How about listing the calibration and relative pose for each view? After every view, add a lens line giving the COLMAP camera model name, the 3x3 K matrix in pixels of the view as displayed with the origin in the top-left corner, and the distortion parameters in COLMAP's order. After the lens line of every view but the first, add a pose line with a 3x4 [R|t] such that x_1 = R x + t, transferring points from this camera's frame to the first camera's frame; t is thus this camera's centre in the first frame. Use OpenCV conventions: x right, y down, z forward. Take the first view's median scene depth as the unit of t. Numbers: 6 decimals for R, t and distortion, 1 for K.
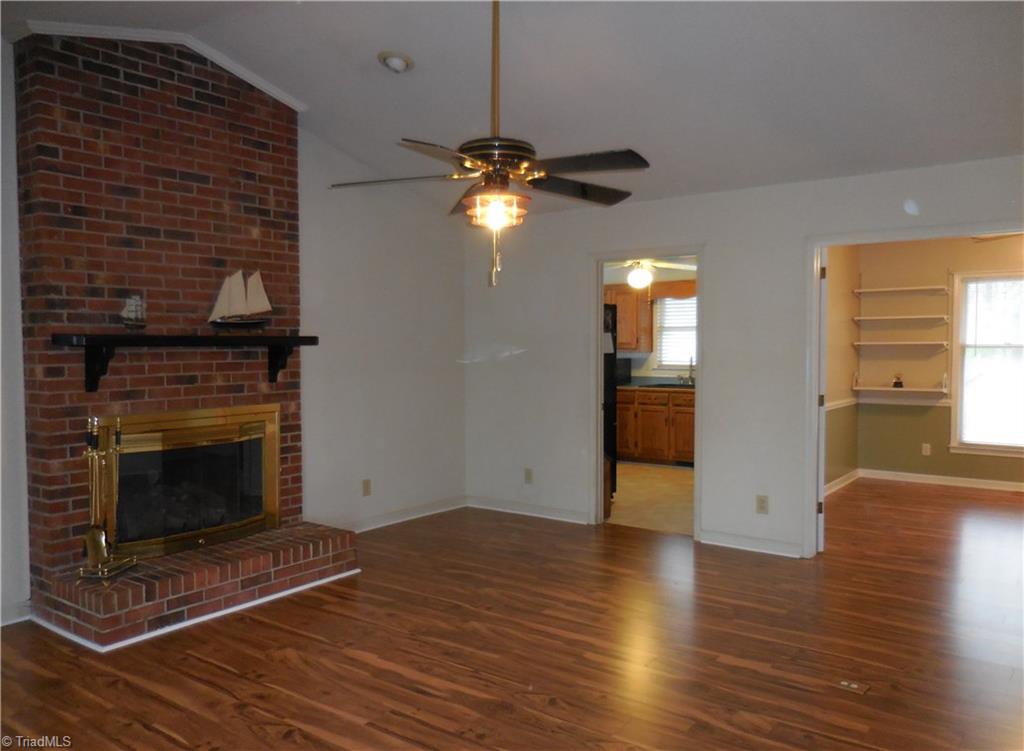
lens RADIAL K [[784.3, 0, 509.7], [0, 784.3, 371.0], [0, 0, 1]] dist [0.008022, 0.003998]
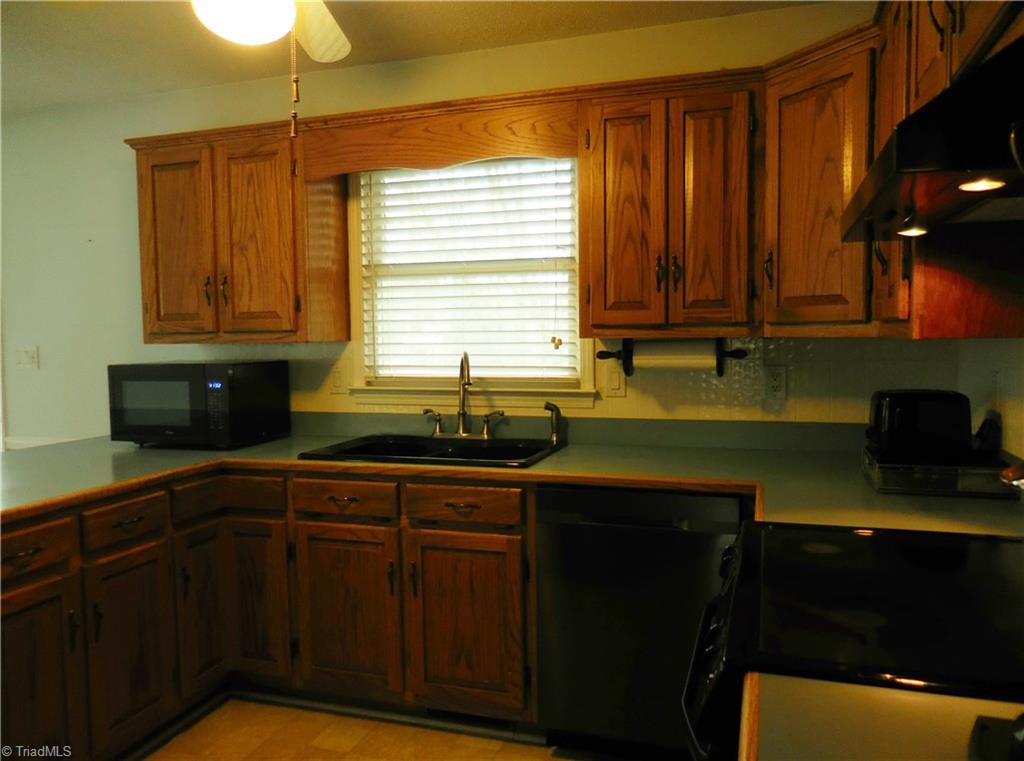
lens RADIAL K [[784.3, 0, 512.3], [0, 784.3, 379.0], [0, 0, 1]] dist [0.008022, 0.003998]
pose [[0.944247, -0.026649, 0.328157, 0.139835], [0.020266, 0.999533, 0.022856, -0.014284], [-0.328613, -0.014931, 0.944347, 0.671253]]
